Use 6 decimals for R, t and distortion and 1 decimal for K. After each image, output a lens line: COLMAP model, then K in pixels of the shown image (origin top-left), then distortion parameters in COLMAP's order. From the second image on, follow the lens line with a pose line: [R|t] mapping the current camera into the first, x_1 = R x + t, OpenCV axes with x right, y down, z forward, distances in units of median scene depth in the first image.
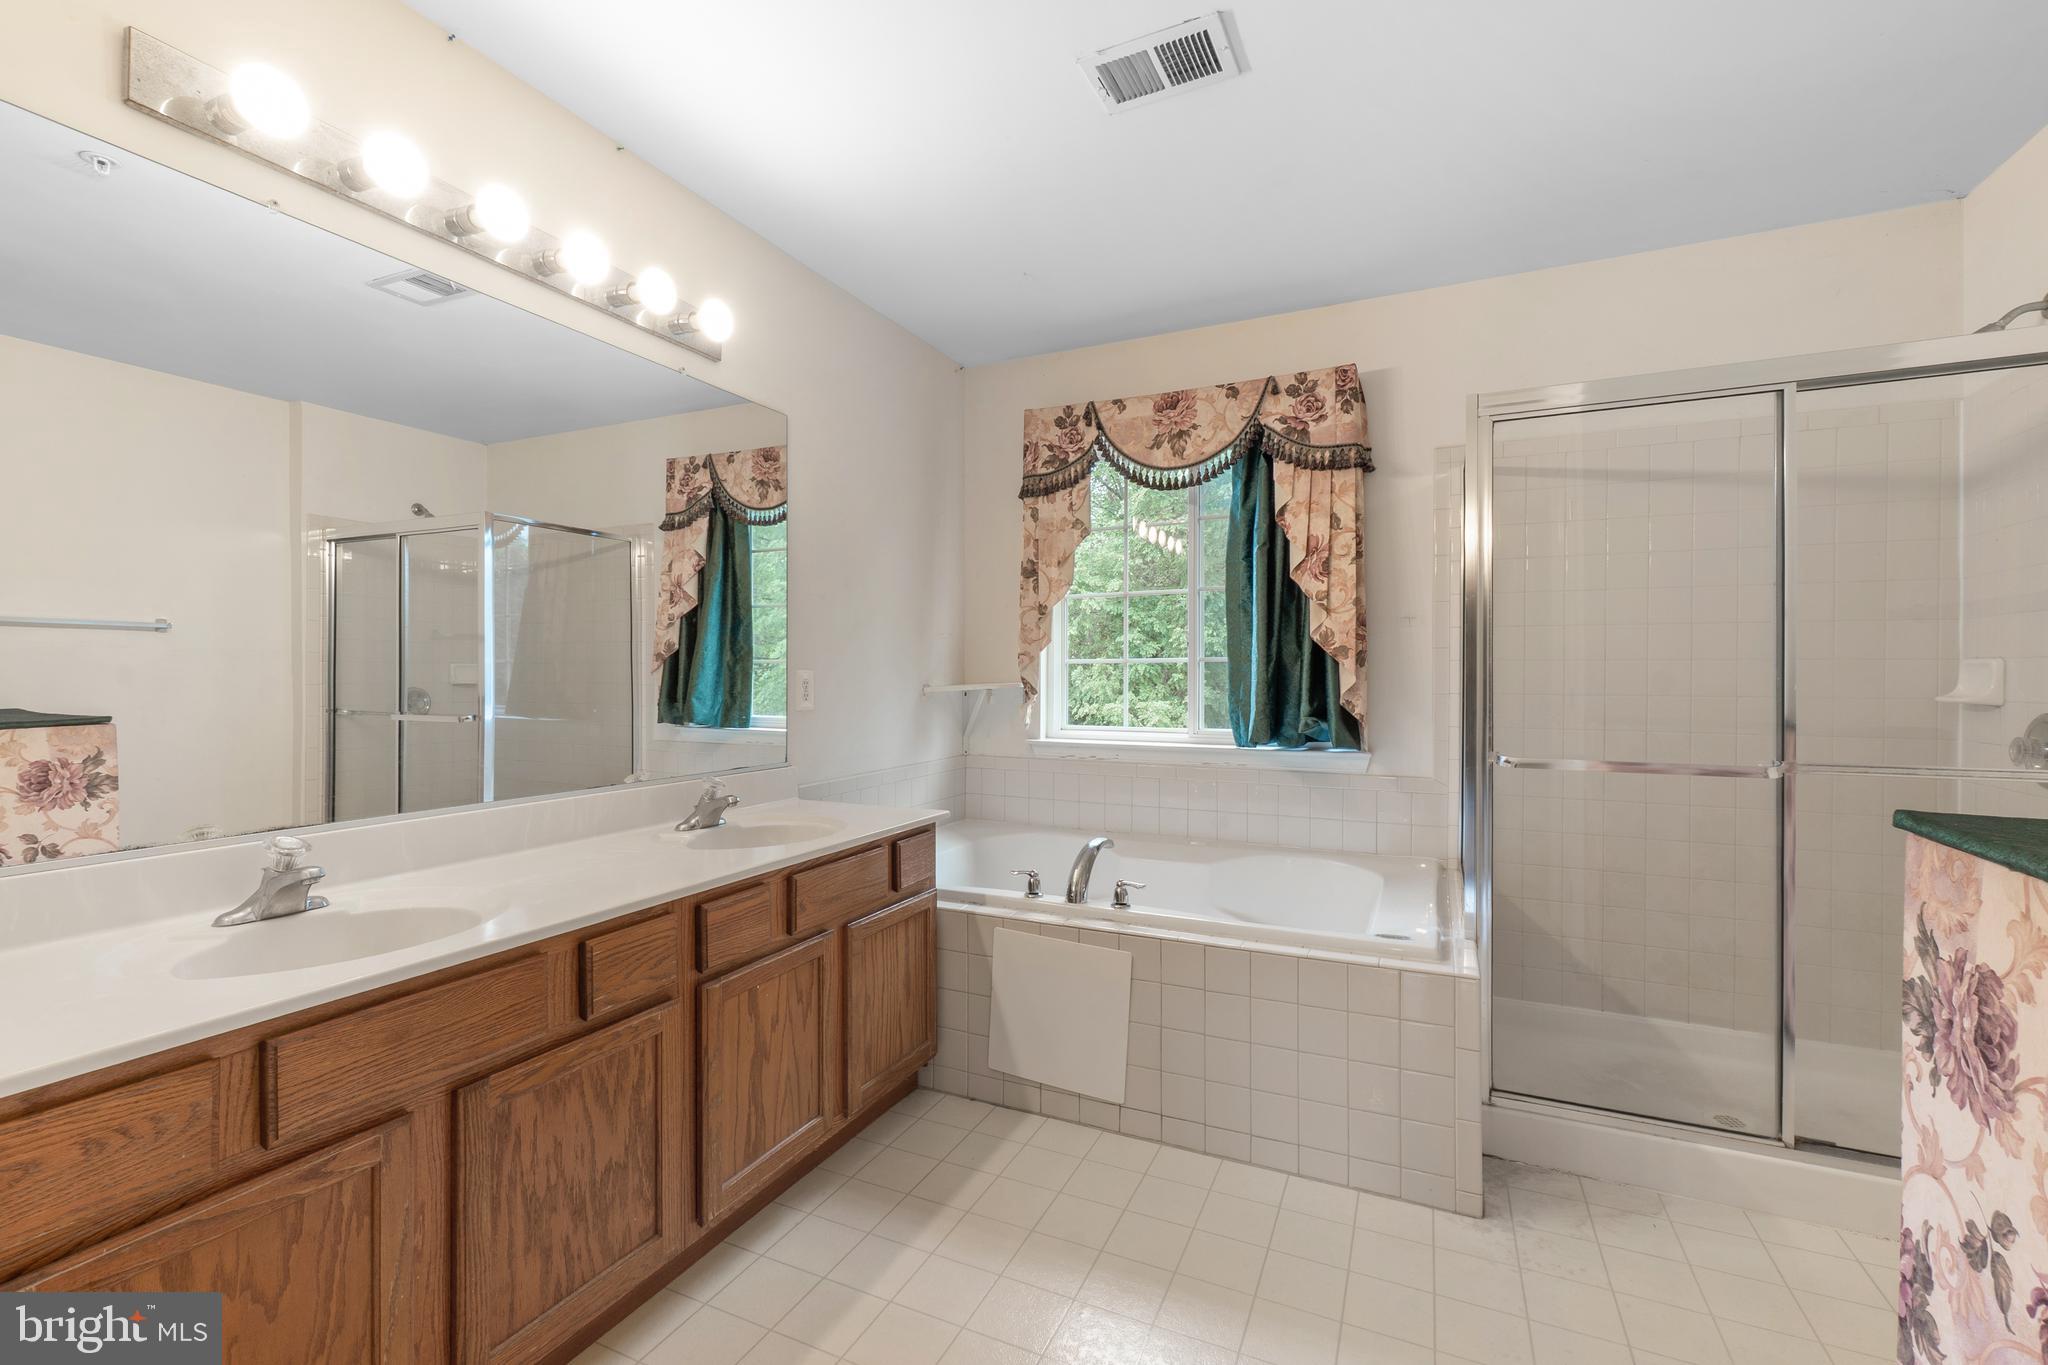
lens RADIAL K [[875.7, 0, 1009.5], [0, 875.7, 680.3], [0, 0, 1]] dist [-0.003573, 0.000172]
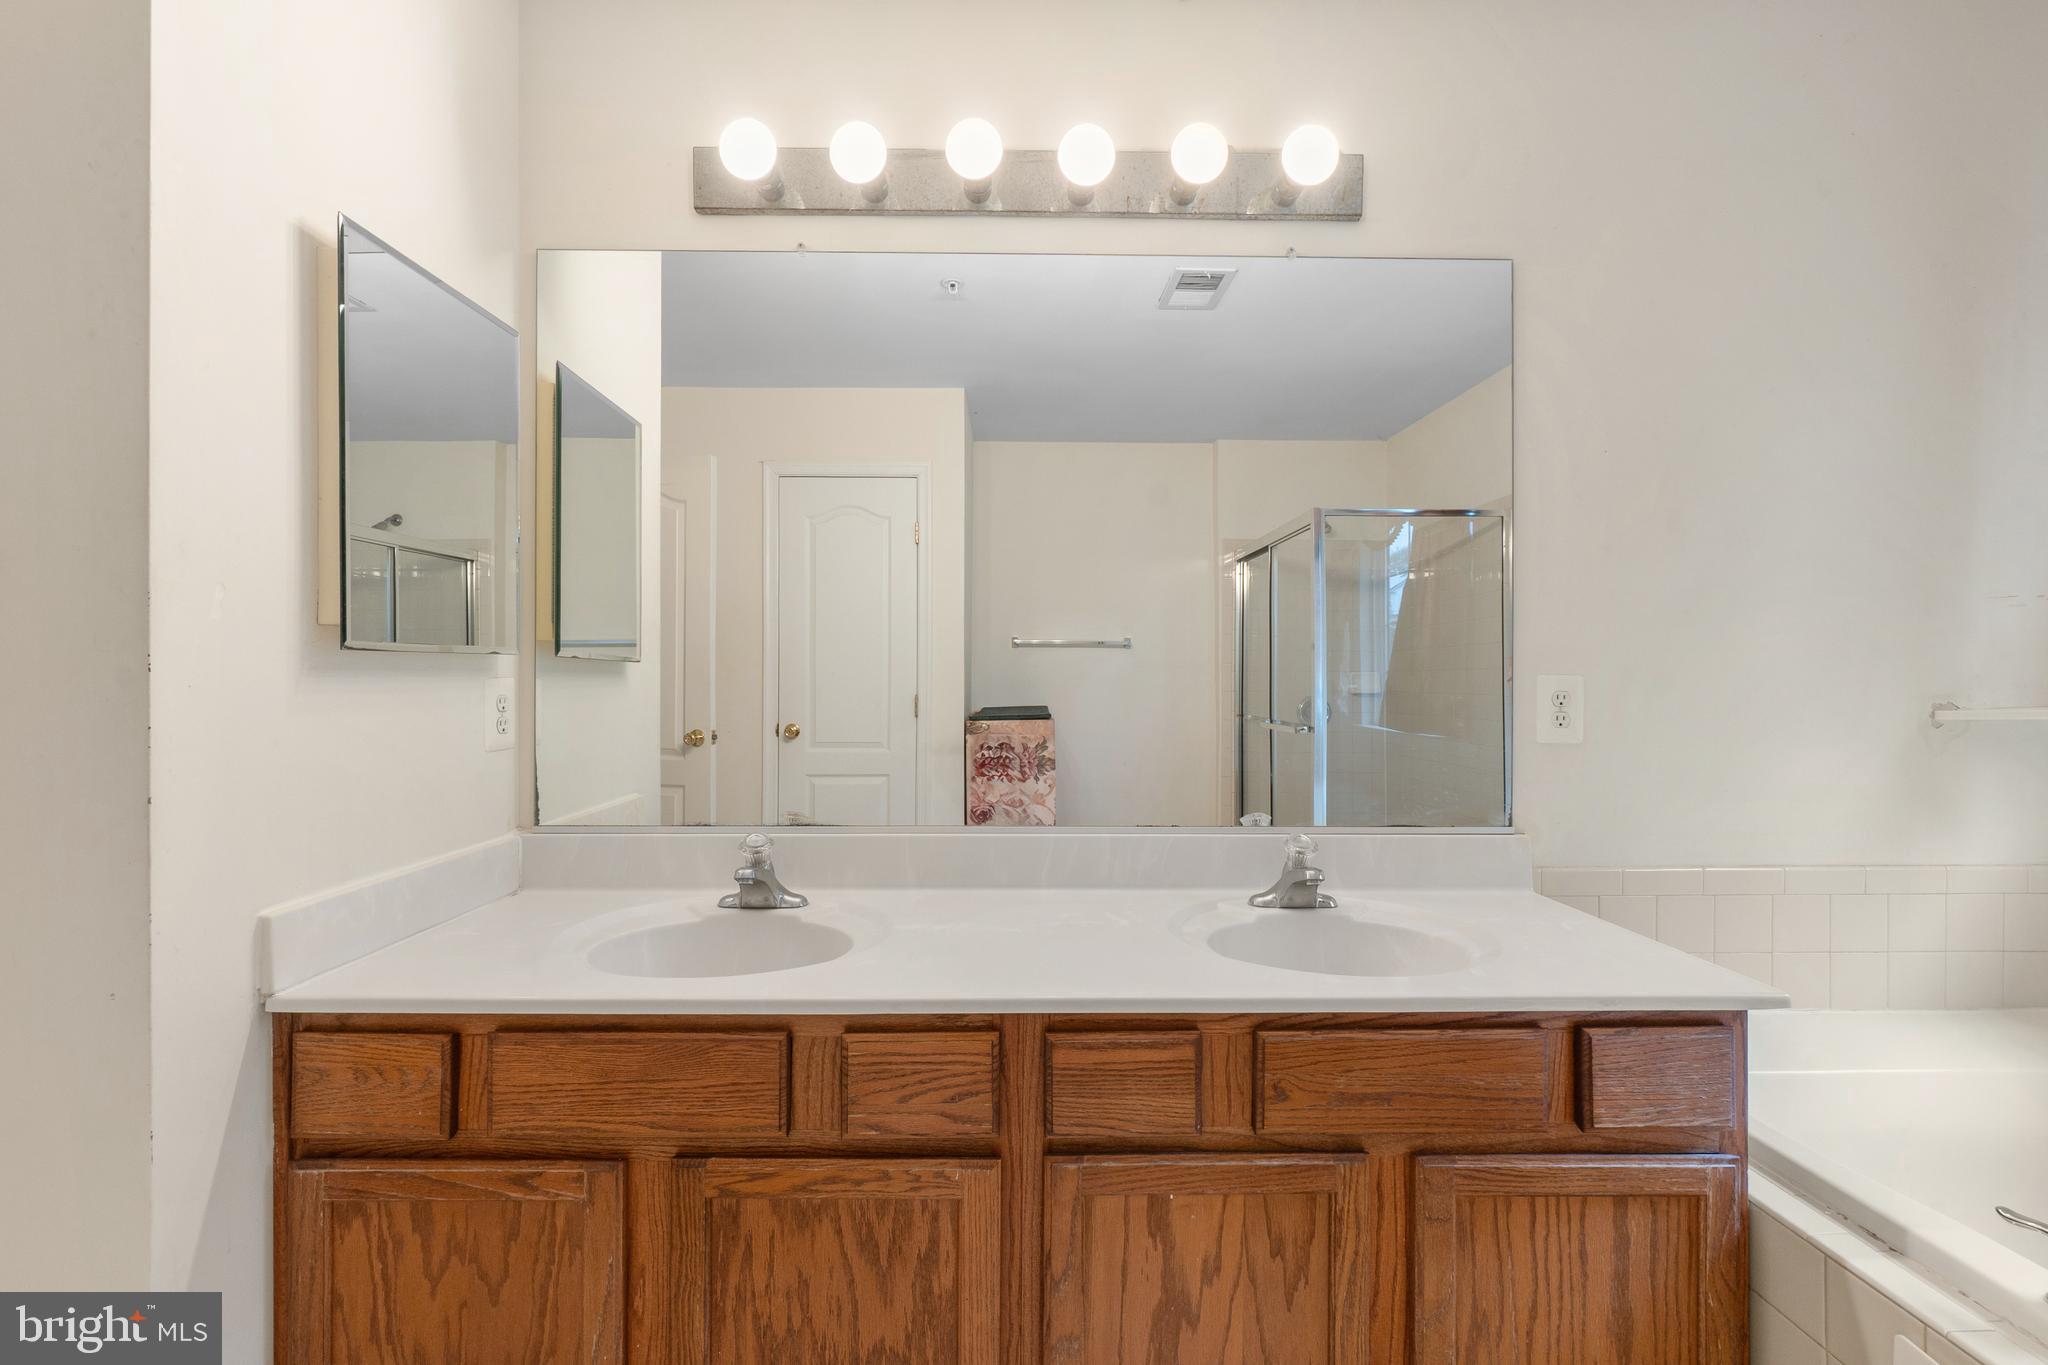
lens RADIAL K [[875.7, 0, 1009.5], [0, 875.7, 680.3], [0, 0, 1]] dist [-0.003573, 0.000172]
pose [[0.446399, 0.000493, -0.894834, 0.206413], [-0.008683, 0.999955, -0.003781, -0.004252], [0.894792, 0.009458, 0.446383, 0.631235]]
